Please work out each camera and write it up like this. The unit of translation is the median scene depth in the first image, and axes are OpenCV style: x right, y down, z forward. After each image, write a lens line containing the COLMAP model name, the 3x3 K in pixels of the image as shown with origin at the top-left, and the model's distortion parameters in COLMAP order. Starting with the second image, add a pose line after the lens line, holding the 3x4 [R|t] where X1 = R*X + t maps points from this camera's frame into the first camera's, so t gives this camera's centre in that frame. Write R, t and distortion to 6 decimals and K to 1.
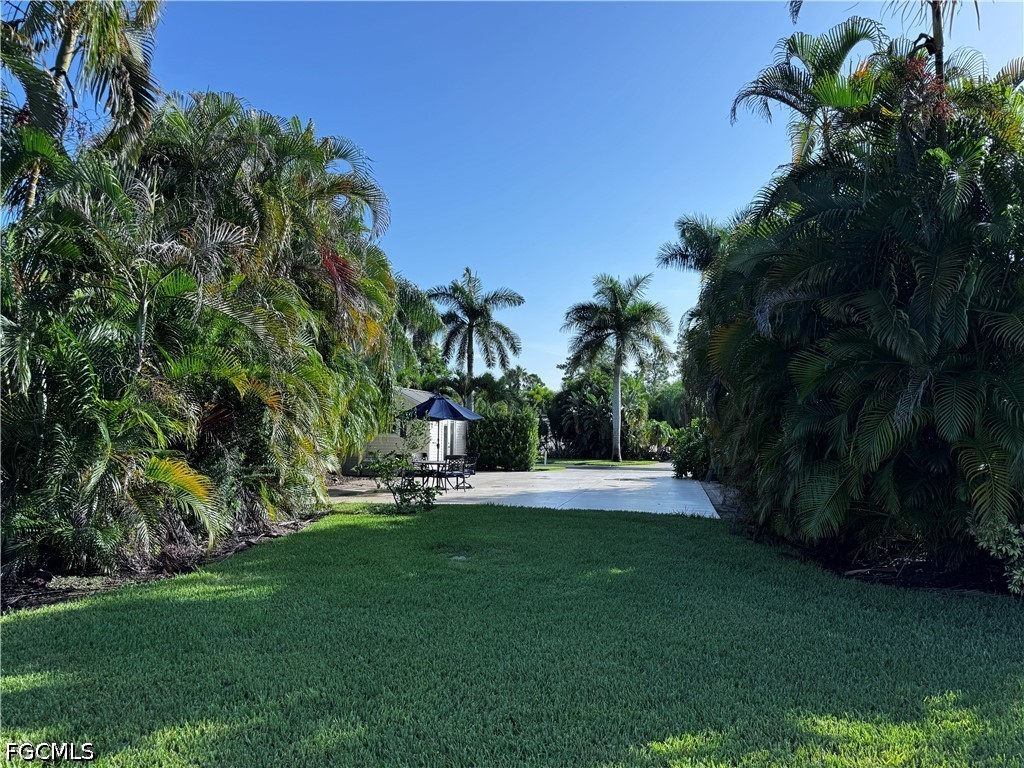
lens RADIAL K [[712.6, 0, 507.7], [0, 712.6, 397.5], [0, 0, 1]] dist [0.125281, -0.258616]
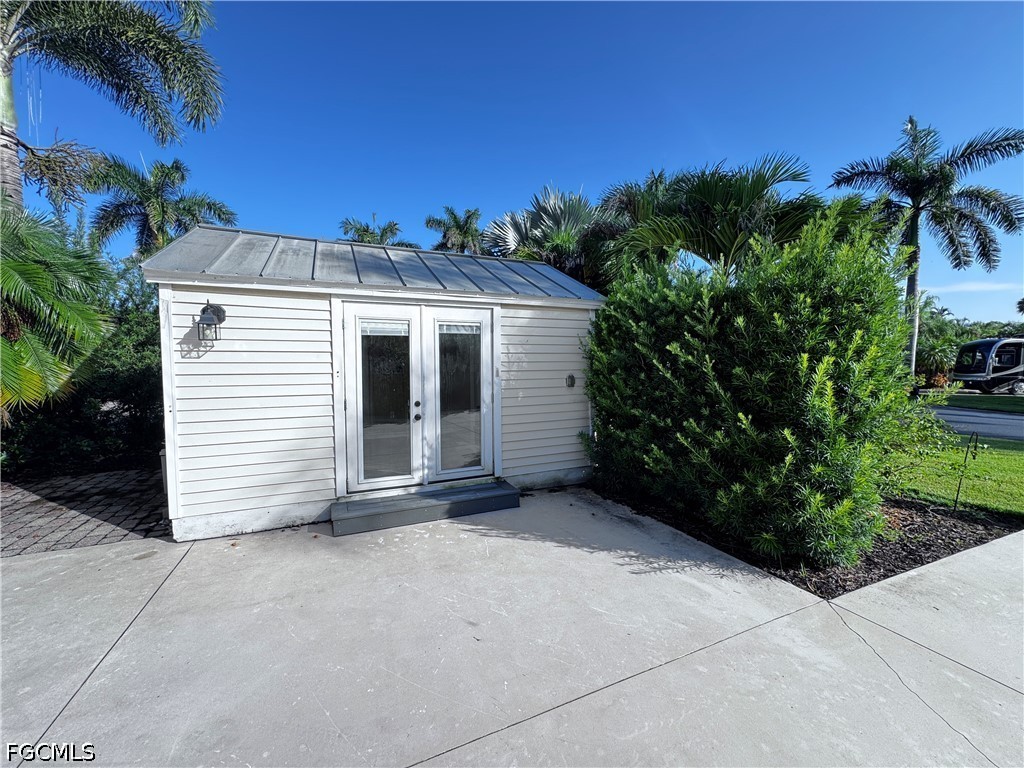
lens RADIAL K [[410.1, 0, 512.6], [0, 410.1, 383.4], [0, 0, 1]] dist [-0.002425, 0.000019]
pose [[0.606254, 0.028431, -0.794763, 0.033201], [0.047896, 0.996241, 0.072175, 0.022149], [0.793828, -0.081822, 0.602613, 0.449862]]
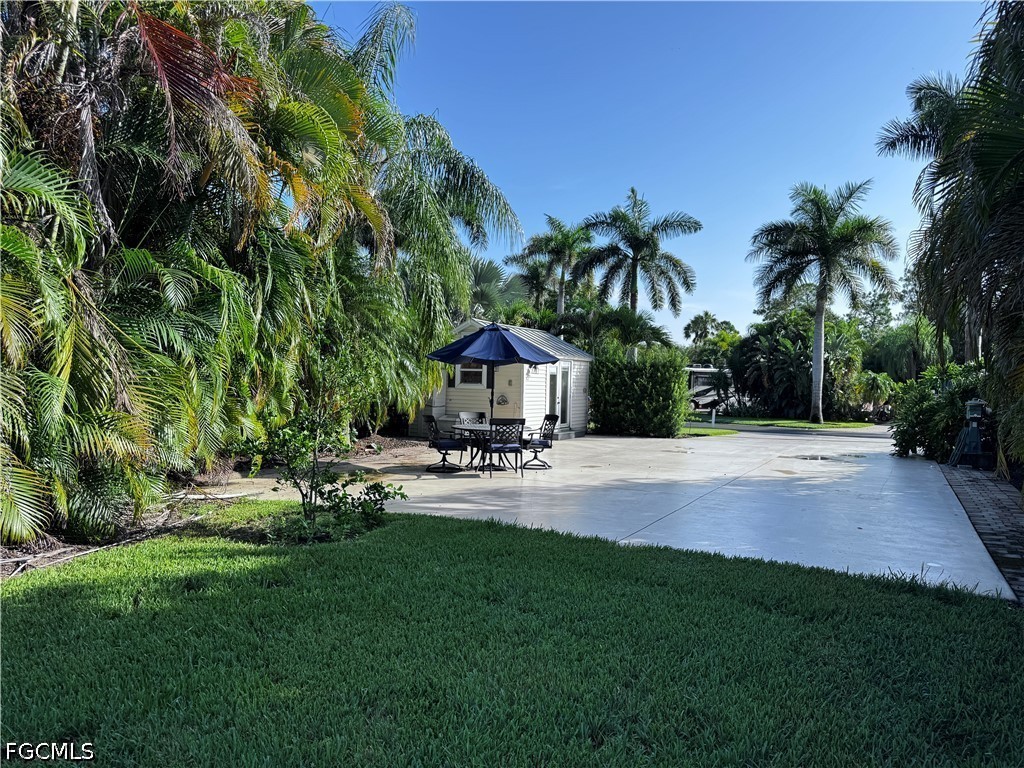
lens RADIAL K [[712.6, 0, 507.7], [0, 712.6, 397.5], [0, 0, 1]] dist [0.125281, -0.258616]
pose [[0.964954, 0.015711, -0.261950, 0.029666], [0.001851, 0.997774, 0.066661, 0.006718], [0.262414, -0.064809, 0.962777, 0.129700]]
